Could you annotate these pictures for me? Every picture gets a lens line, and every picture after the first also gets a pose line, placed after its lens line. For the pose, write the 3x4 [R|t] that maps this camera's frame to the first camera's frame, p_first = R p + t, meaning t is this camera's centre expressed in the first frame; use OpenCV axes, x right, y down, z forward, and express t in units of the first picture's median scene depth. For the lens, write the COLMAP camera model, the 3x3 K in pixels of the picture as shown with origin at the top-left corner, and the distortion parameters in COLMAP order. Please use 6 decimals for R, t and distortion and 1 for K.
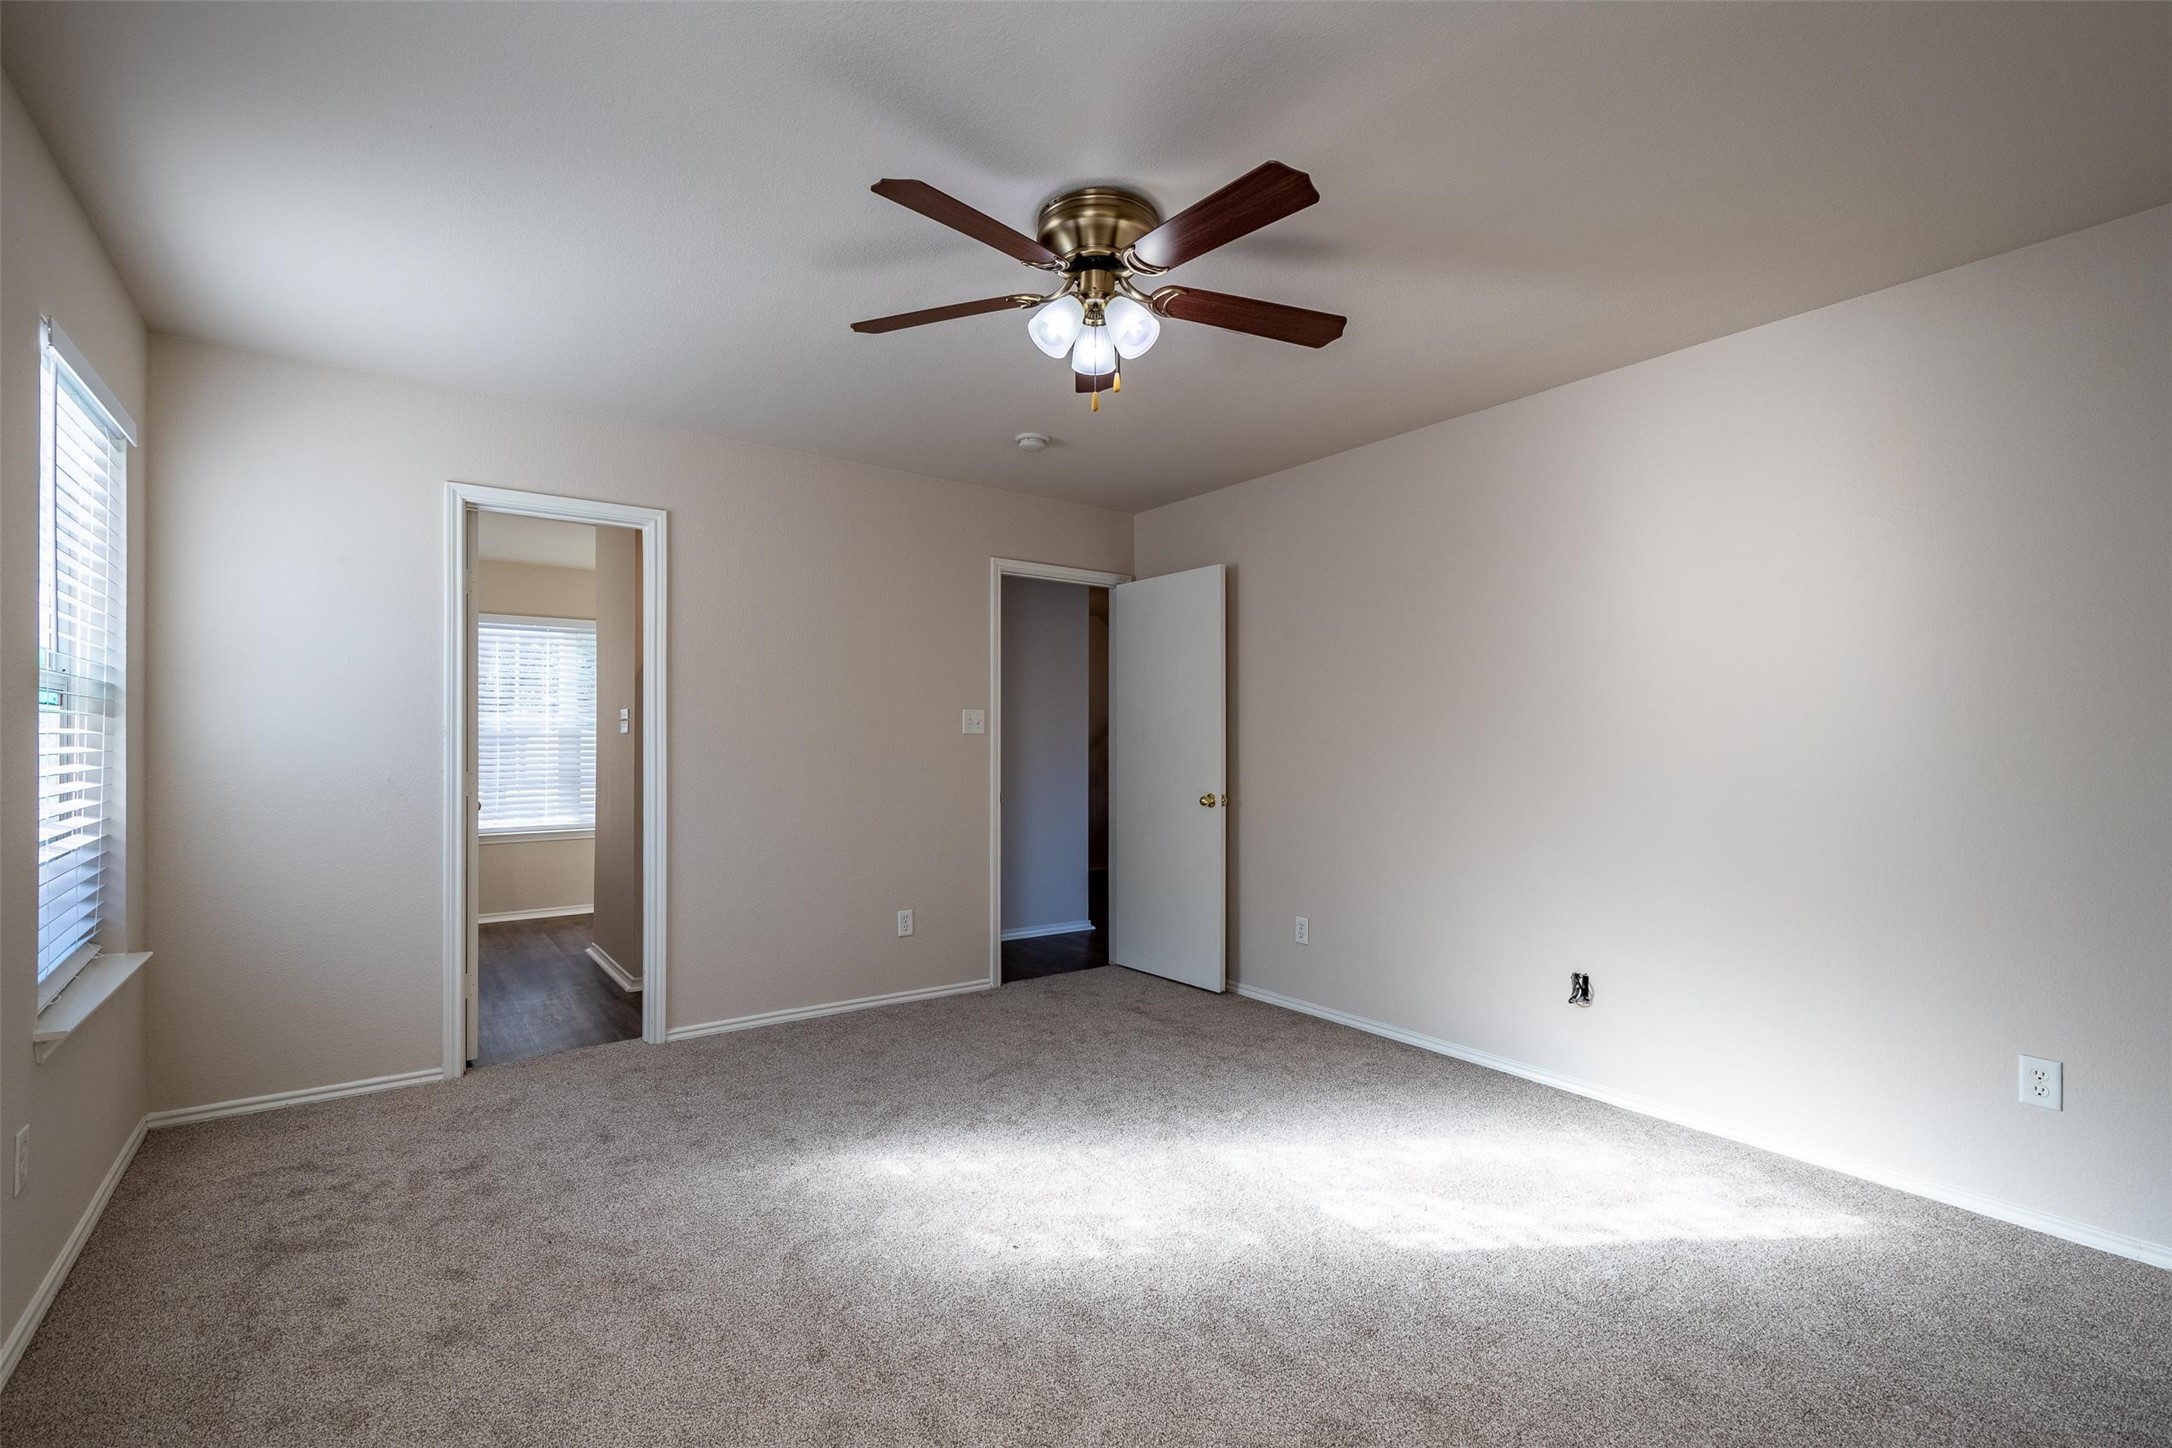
lens RADIAL K [[953.0, 0, 1086.0], [0, 953.0, 724.0], [0, 0, 1]] dist [0.011537, -0.000116]
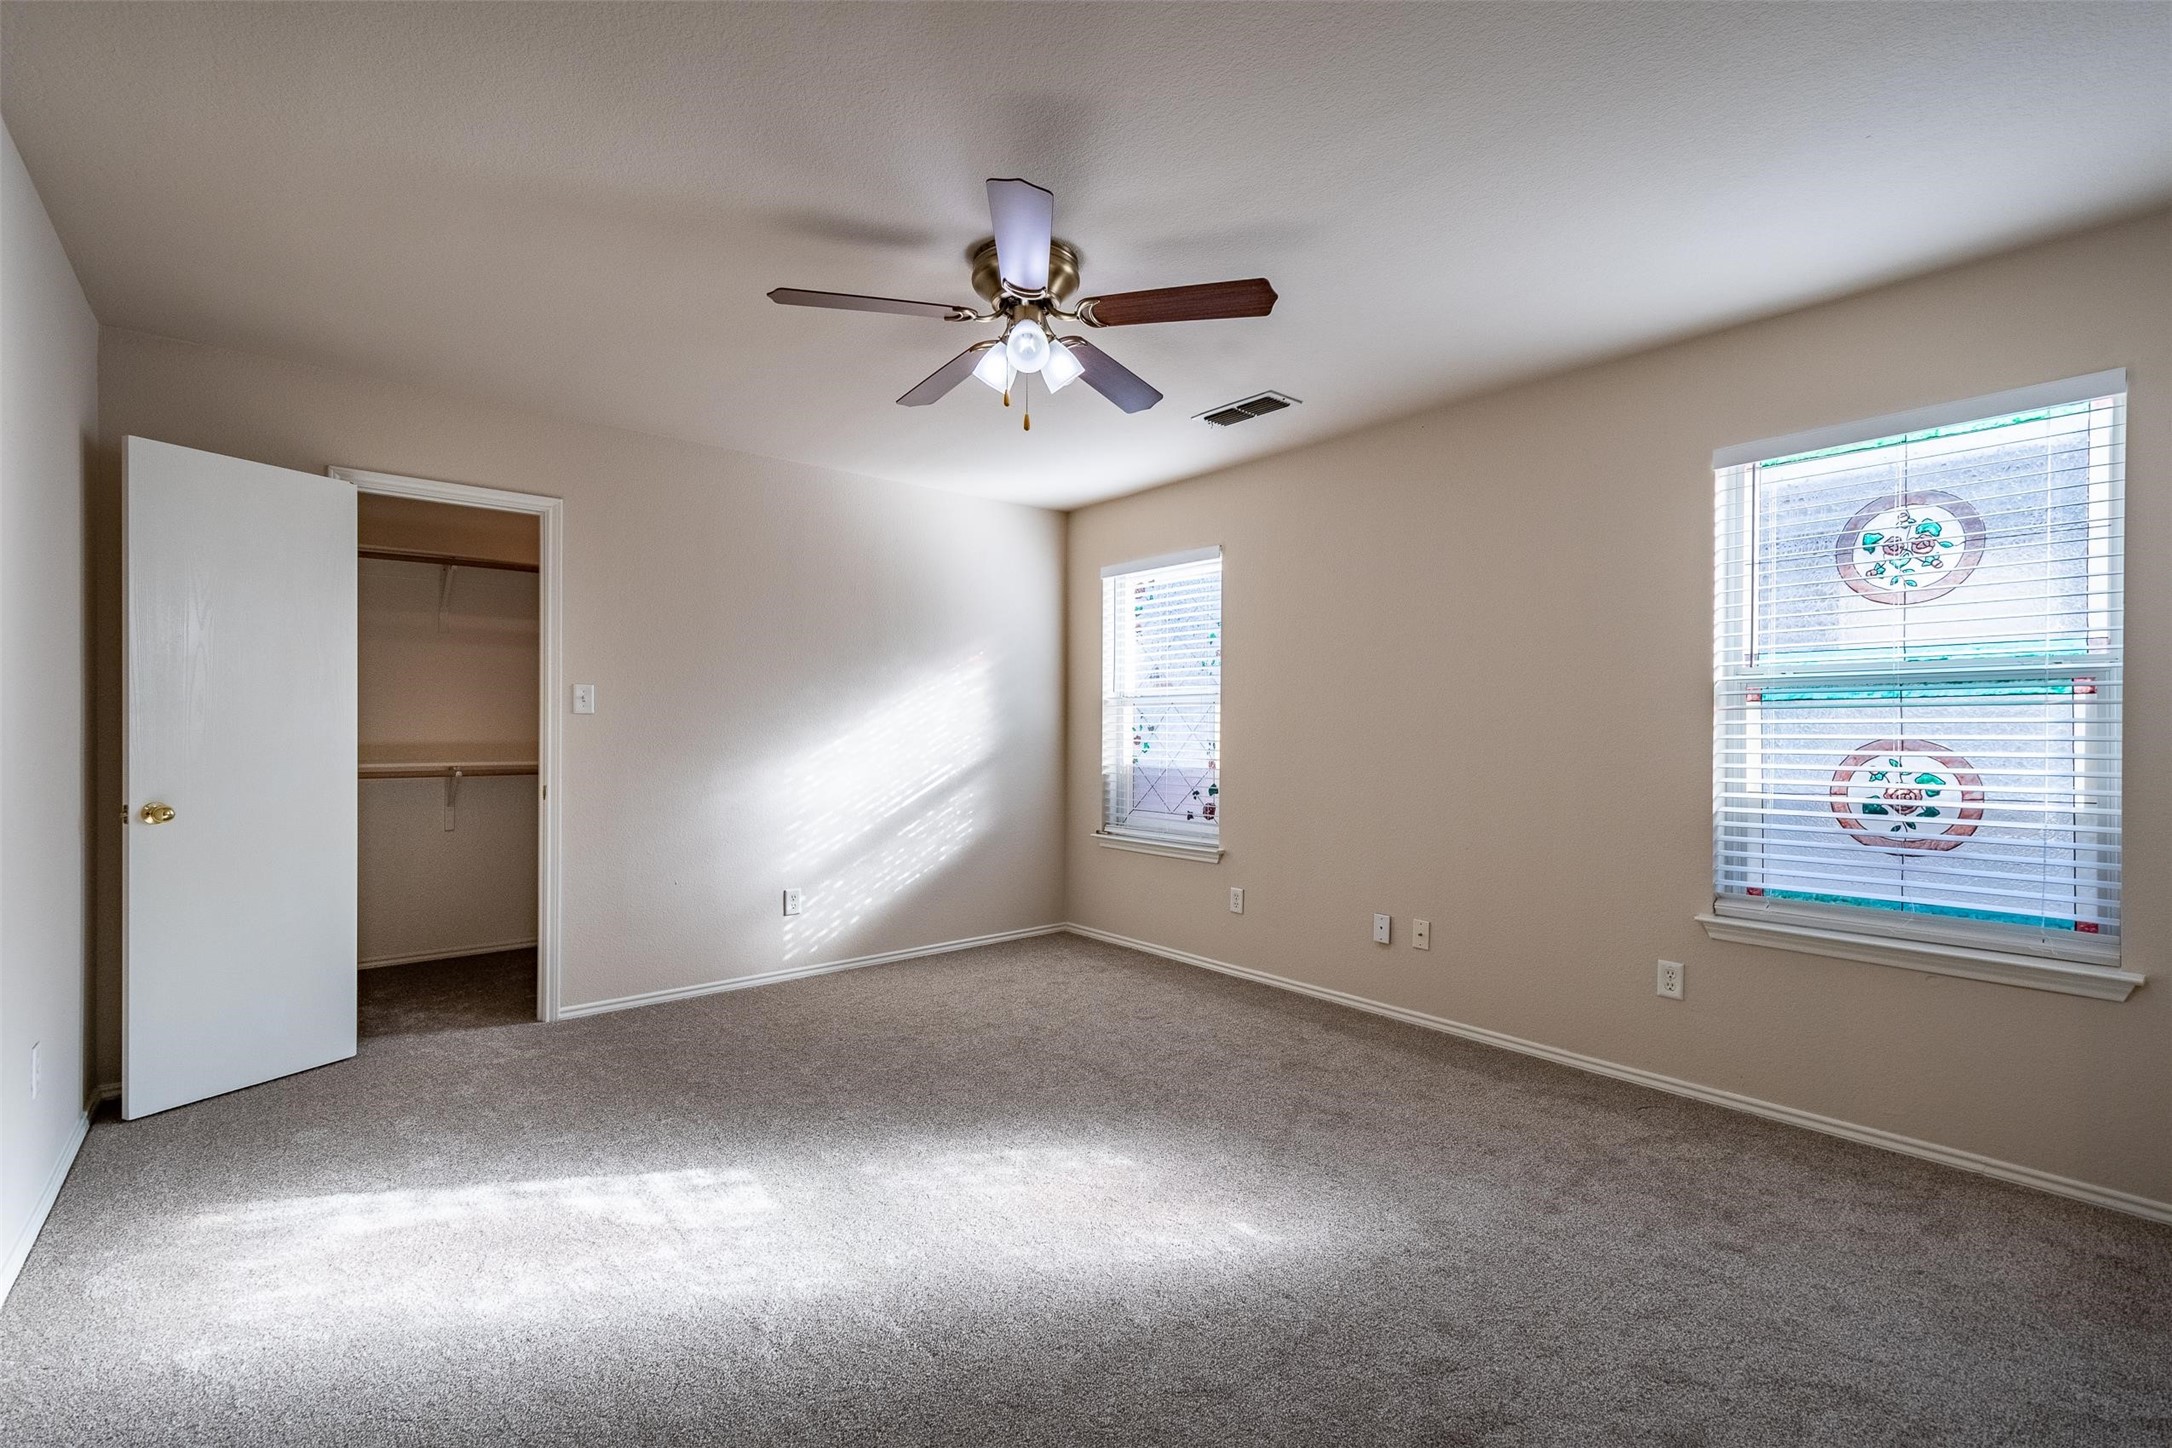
lens RADIAL K [[953.0, 0, 1086.0], [0, 953.0, 724.0], [0, 0, 1]] dist [0.011537, -0.000116]
pose [[-0.998621, -0.007586, -0.051955, -0.005795], [-0.007403, 0.999966, -0.003729, 0.033157], [0.051981, -0.003339, -0.998642, 1.971150]]
